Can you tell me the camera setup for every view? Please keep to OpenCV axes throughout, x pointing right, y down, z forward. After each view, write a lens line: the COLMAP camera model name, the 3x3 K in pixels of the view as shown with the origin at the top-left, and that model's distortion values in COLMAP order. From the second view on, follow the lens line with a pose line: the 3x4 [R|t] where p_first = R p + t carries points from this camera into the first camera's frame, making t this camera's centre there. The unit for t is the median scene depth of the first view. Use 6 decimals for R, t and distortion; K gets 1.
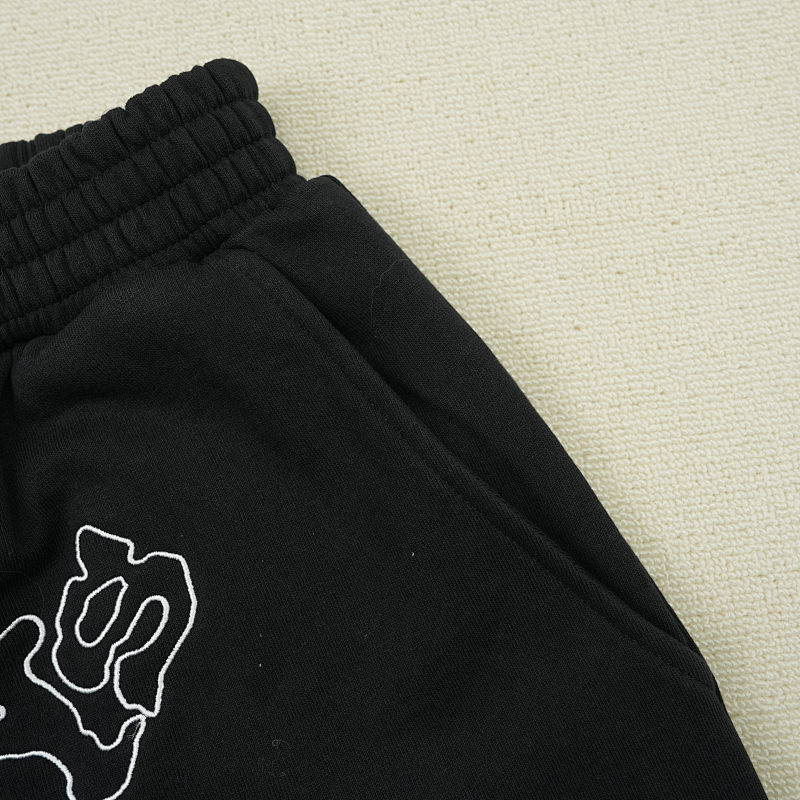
lens RADIAL K [[807.3, 0, 399.0], [0, 807.3, 395.4], [0, 0, 1]] dist [-0.012234, 0.000000]
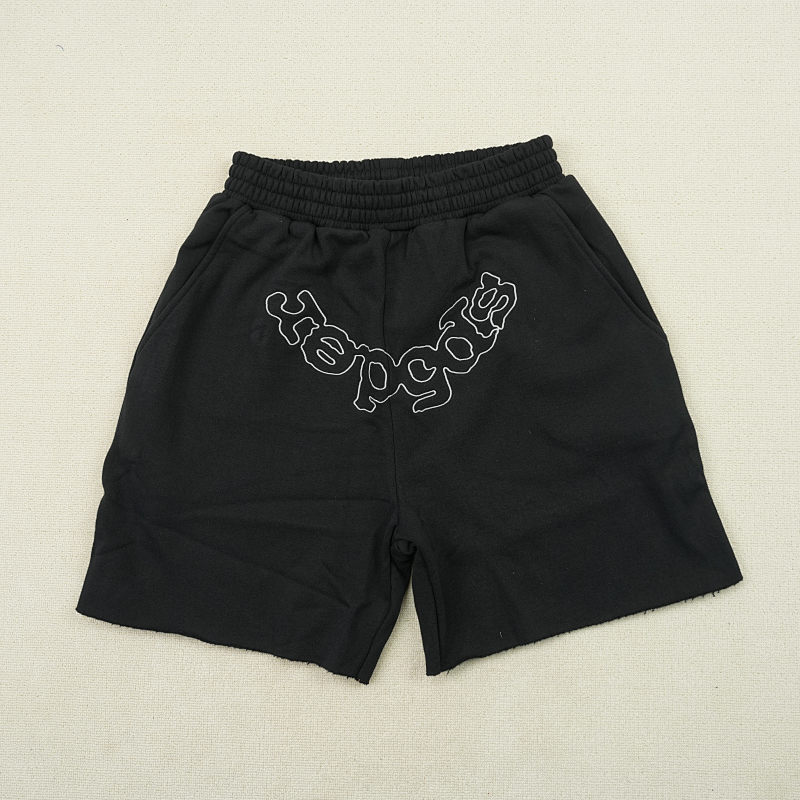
lens RADIAL K [[807.3, 0, 392.6], [0, 807.3, 404.7], [0, 0, 1]] dist [-0.012234, 0.000000]
pose [[0.990844, 0.132928, -0.023631, -0.623763], [-0.131559, 0.989930, 0.052263, 0.583763], [0.030340, -0.048676, 0.998354, -2.372488]]
